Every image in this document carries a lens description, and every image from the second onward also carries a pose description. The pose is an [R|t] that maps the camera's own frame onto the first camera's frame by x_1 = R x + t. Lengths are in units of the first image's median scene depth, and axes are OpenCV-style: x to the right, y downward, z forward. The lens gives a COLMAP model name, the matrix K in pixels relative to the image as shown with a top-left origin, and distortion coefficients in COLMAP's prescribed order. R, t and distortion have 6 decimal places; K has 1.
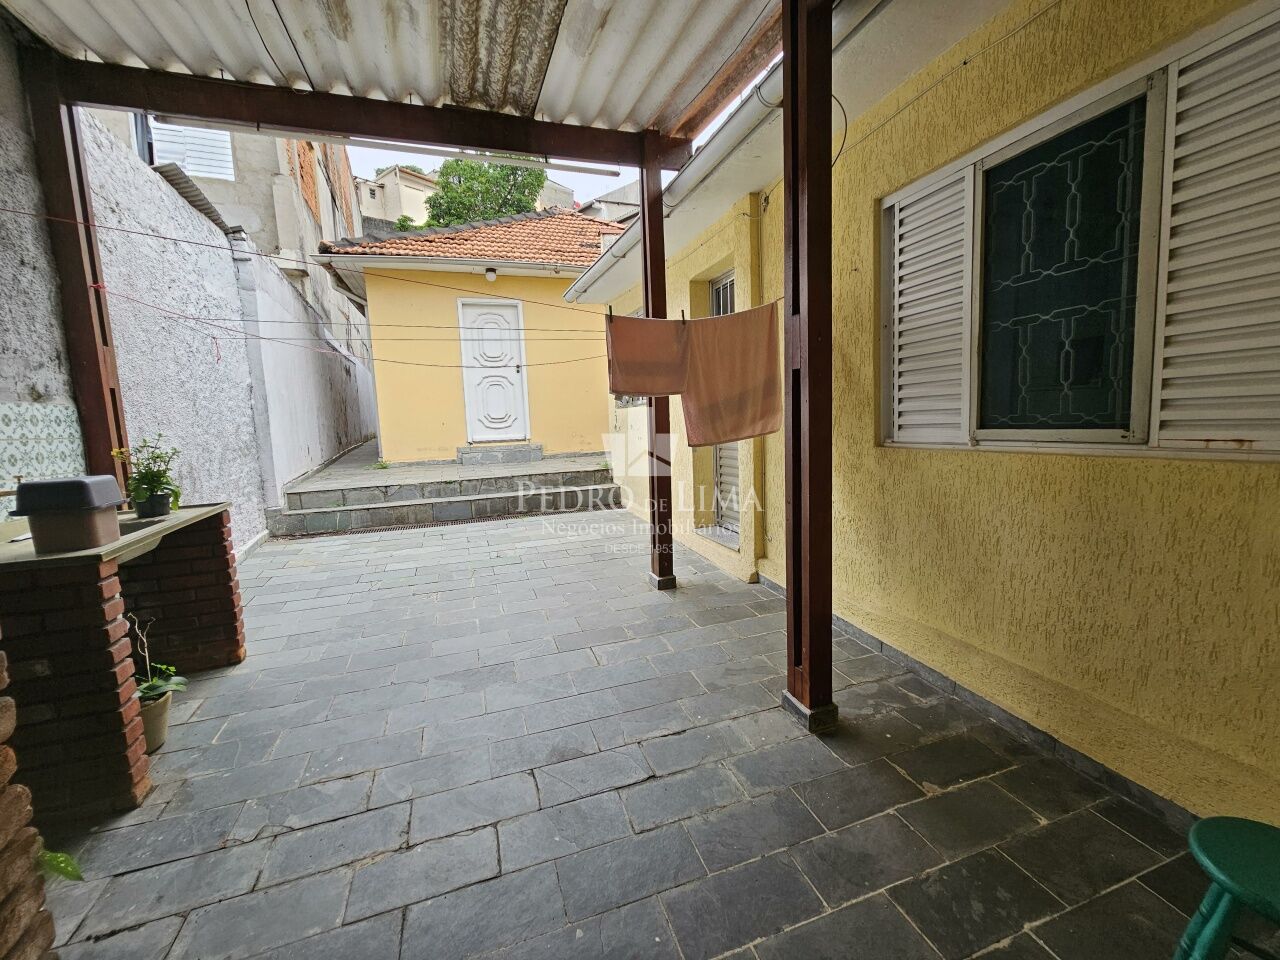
lens RADIAL K [[523.3, 0, 635.6], [0, 523.3, 483.1], [0, 0, 1]] dist [-0.000656, 0.000073]
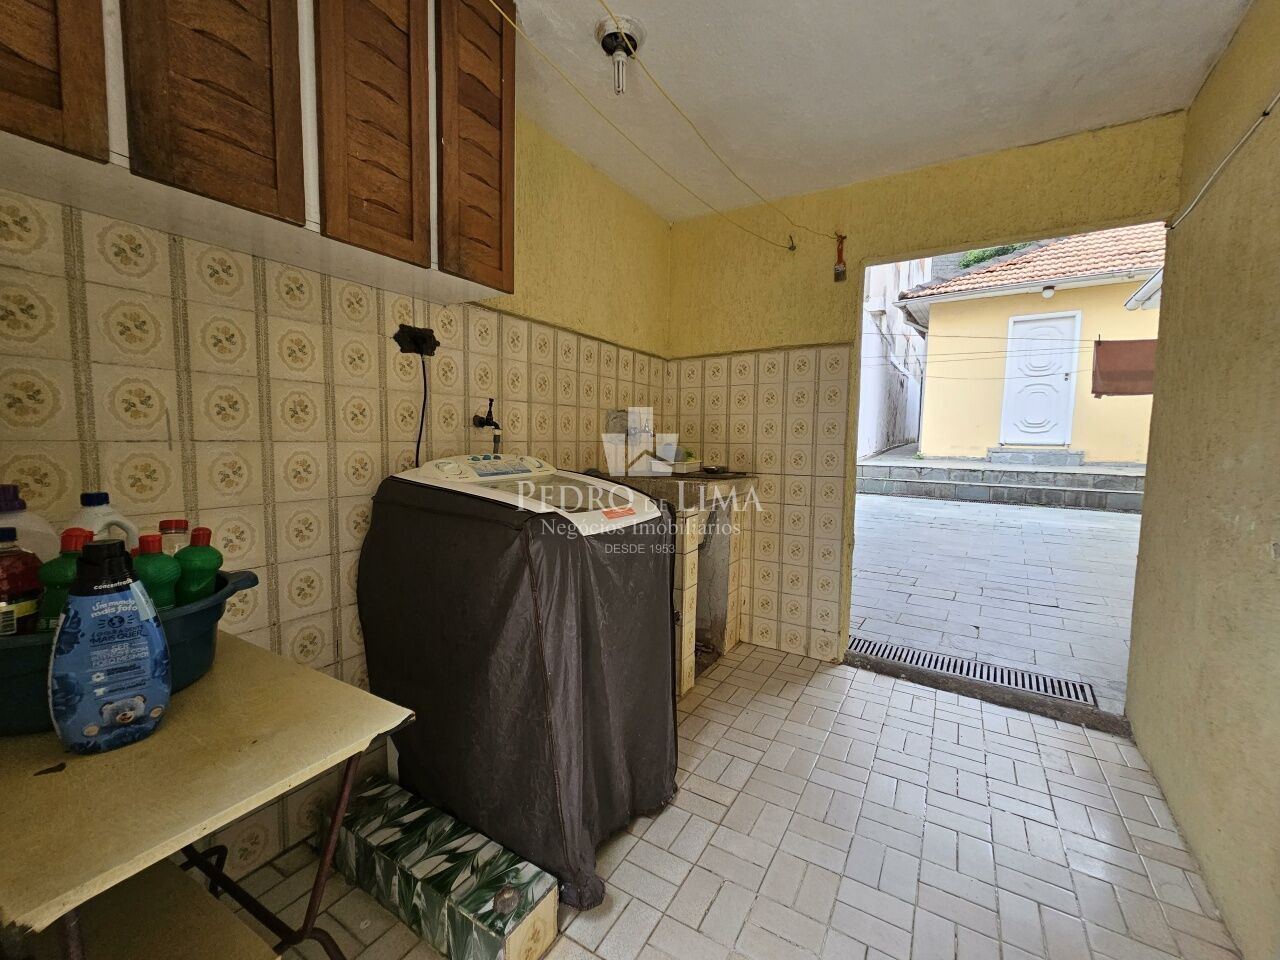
lens RADIAL K [[523.3, 0, 643.4], [0, 523.3, 484.1], [0, 0, 1]] dist [-0.000656, 0.000073]
pose [[0.593088, 0.118629, -0.796350, 0.135113], [-0.134845, 0.989751, 0.047012, 0.060421], [0.793766, 0.079501, 0.603006, -0.289536]]
